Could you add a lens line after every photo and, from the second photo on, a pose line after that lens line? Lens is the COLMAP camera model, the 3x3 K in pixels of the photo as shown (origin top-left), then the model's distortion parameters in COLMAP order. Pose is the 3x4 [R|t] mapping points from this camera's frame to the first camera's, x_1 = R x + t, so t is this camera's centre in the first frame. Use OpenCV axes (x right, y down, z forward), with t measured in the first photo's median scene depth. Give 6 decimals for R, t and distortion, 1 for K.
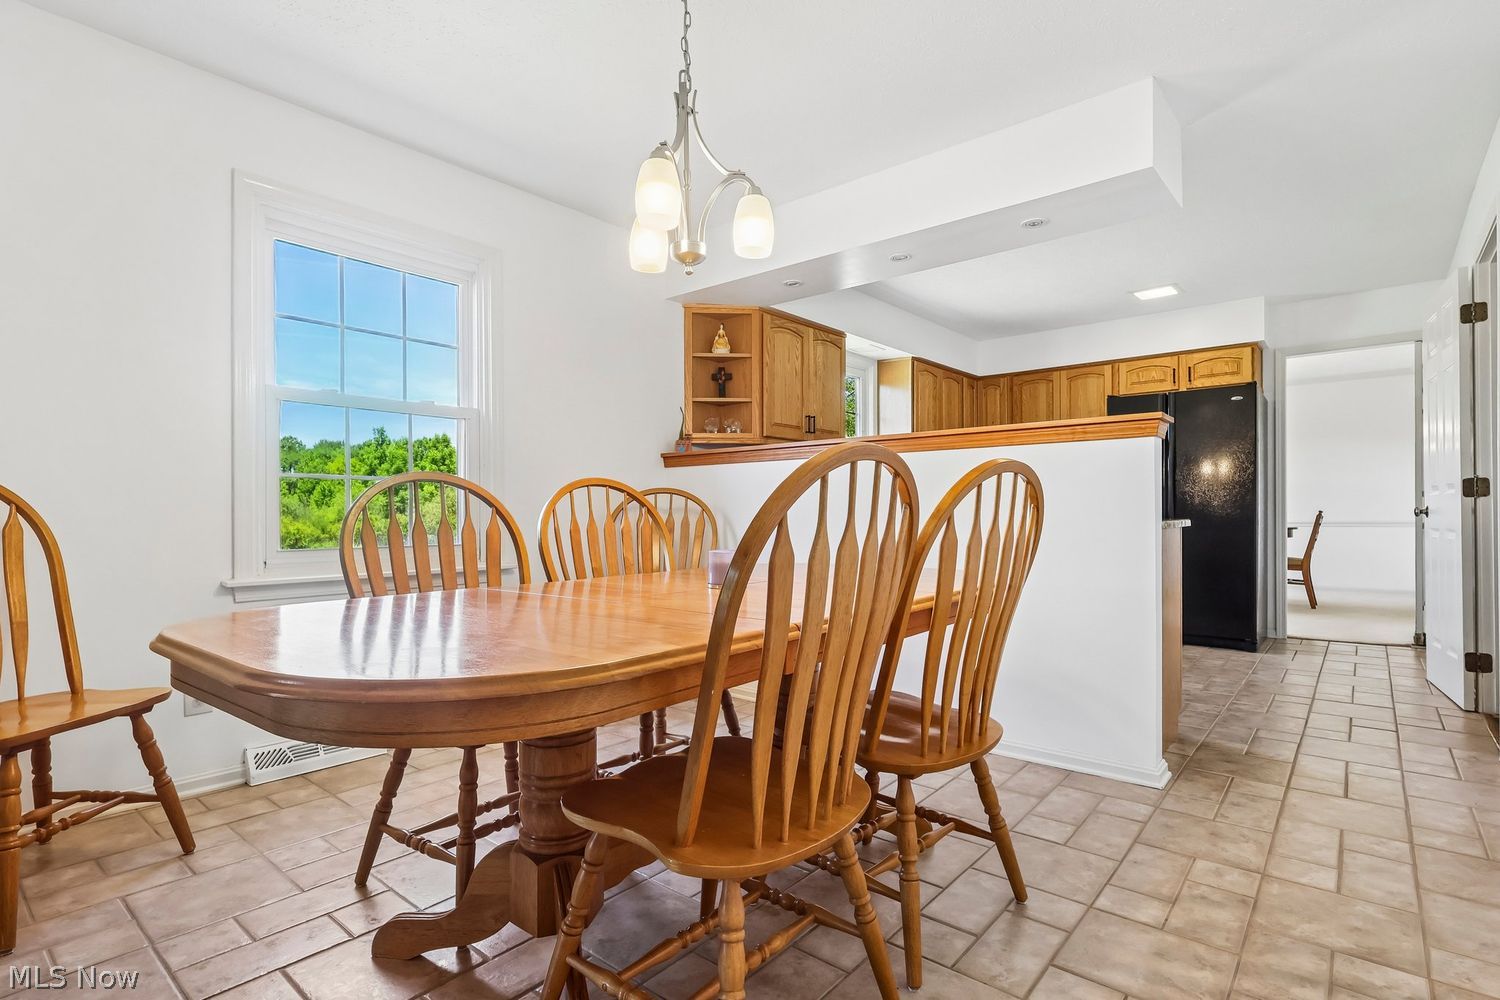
lens RADIAL K [[735.8, 0, 733.2], [0, 735.8, 523.7], [0, 0, 1]] dist [0.001028, 0.000522]
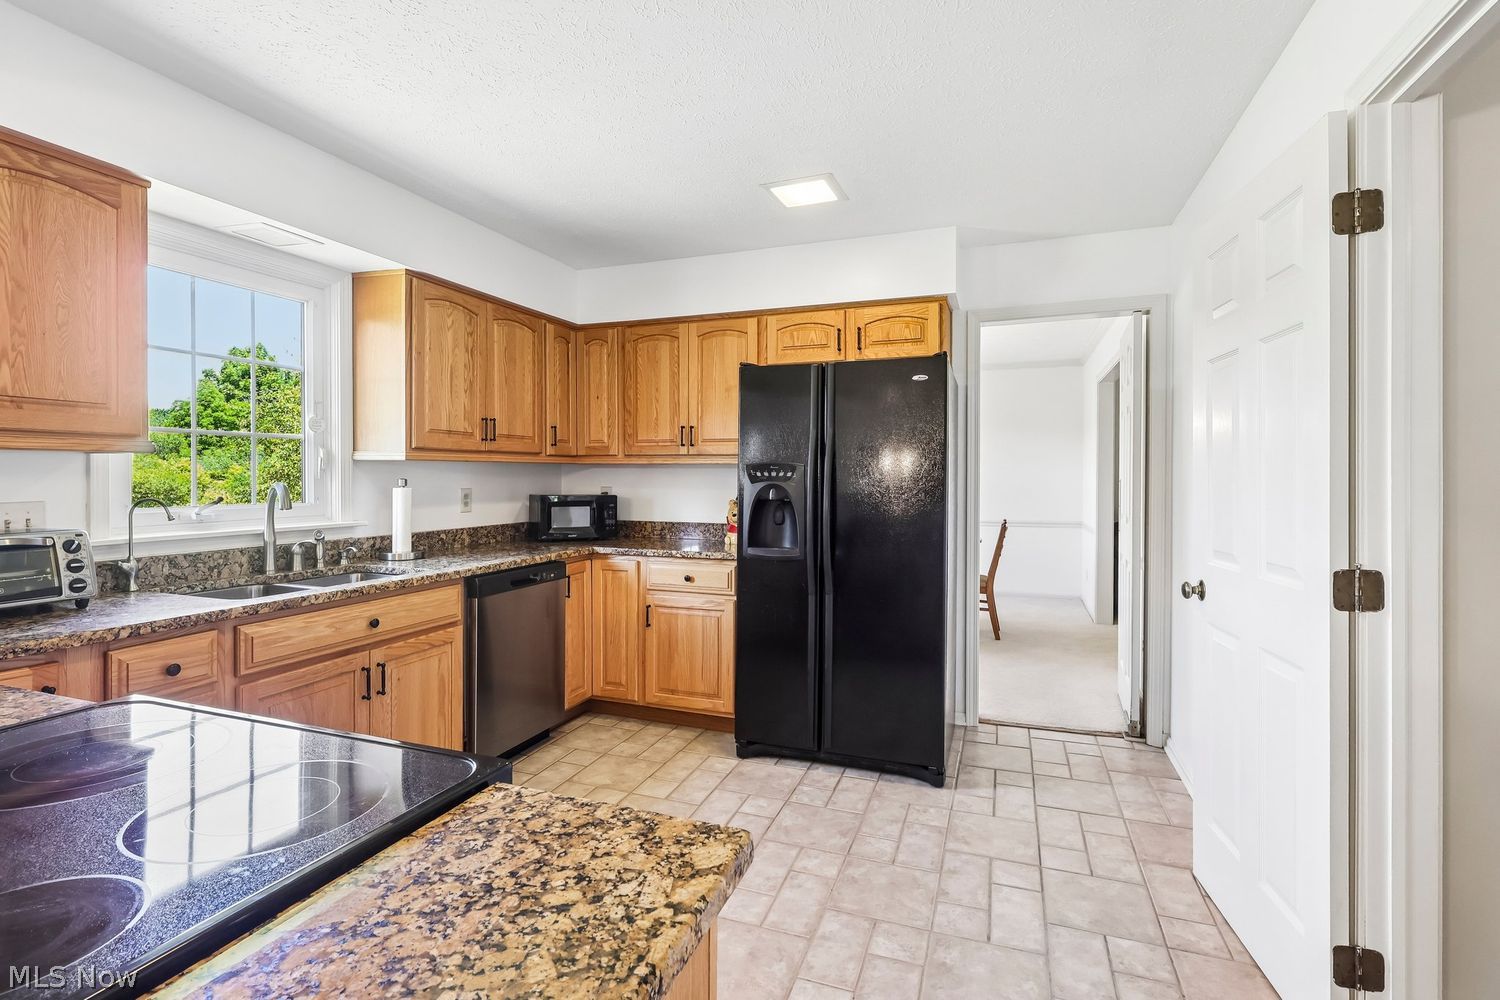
lens RADIAL K [[703.6, 0, 740.9], [0, 703.6, 493.8], [0, 0, 1]] dist [-0.004615, -0.000446]
pose [[0.939586, -0.001442, 0.342311, 0.329097], [-0.001746, 0.999958, 0.009006, -0.075024], [-0.342309, -0.009059, 0.939544, 0.478985]]
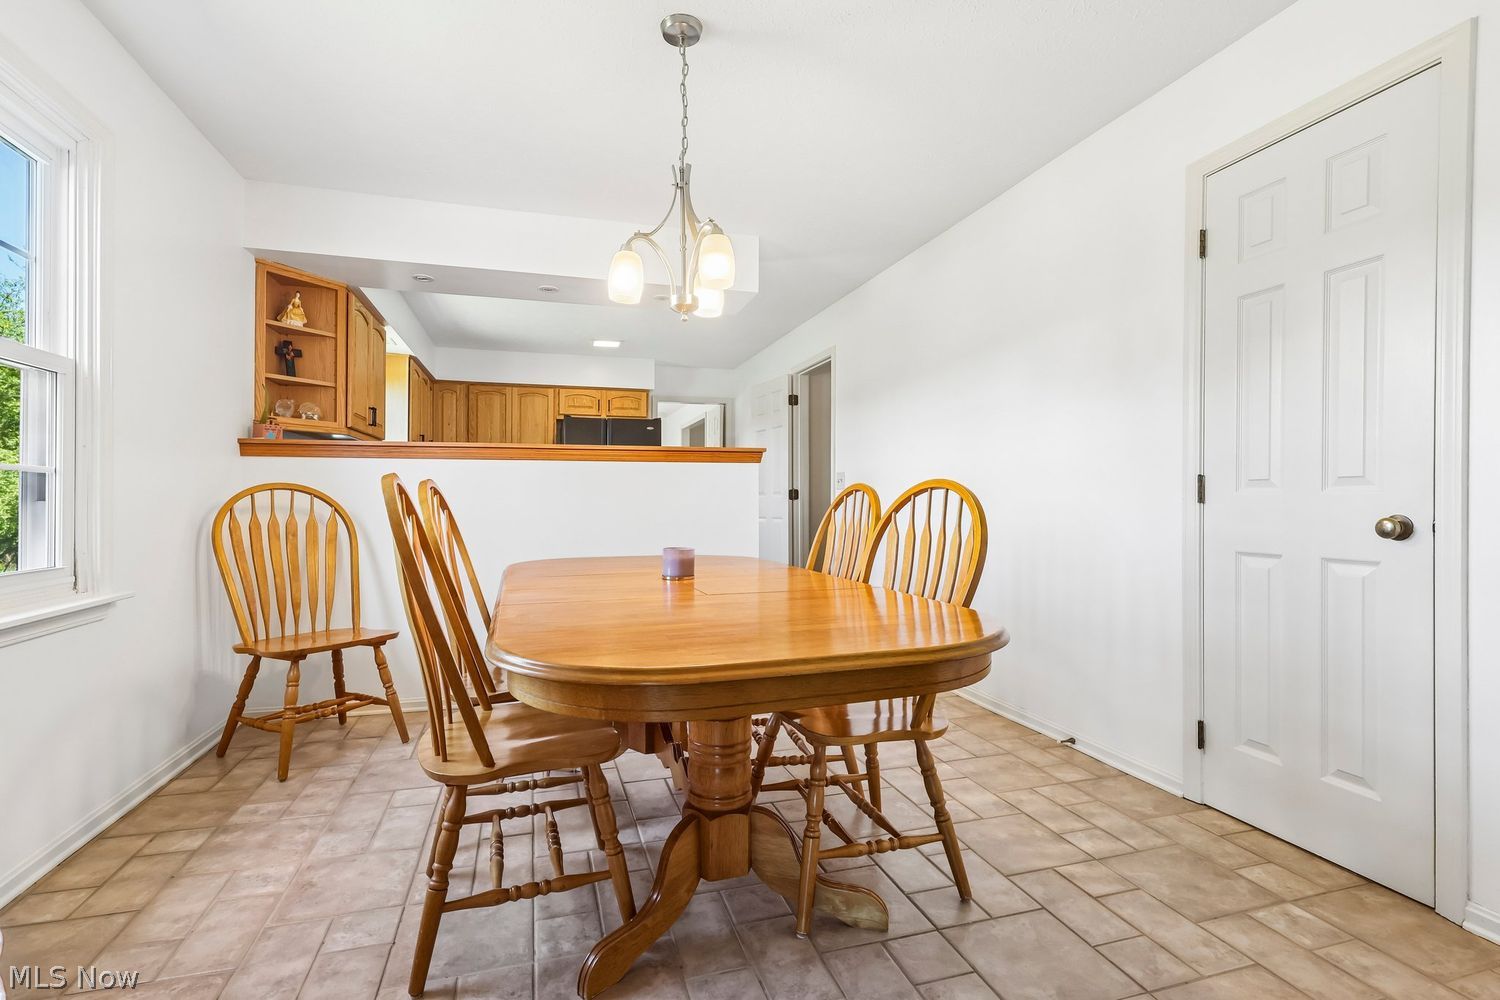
lens RADIAL K [[700.9, 0, 738.6], [0, 700.9, 511.0], [0, 0, 1]] dist [-0.007470, 0.000343]
pose [[0.548350, -0.006680, 0.836222, -0.348249], [0.009248, 0.999955, 0.001924, -0.010680], [-0.836198, 0.006678, 0.548388, 0.105921]]
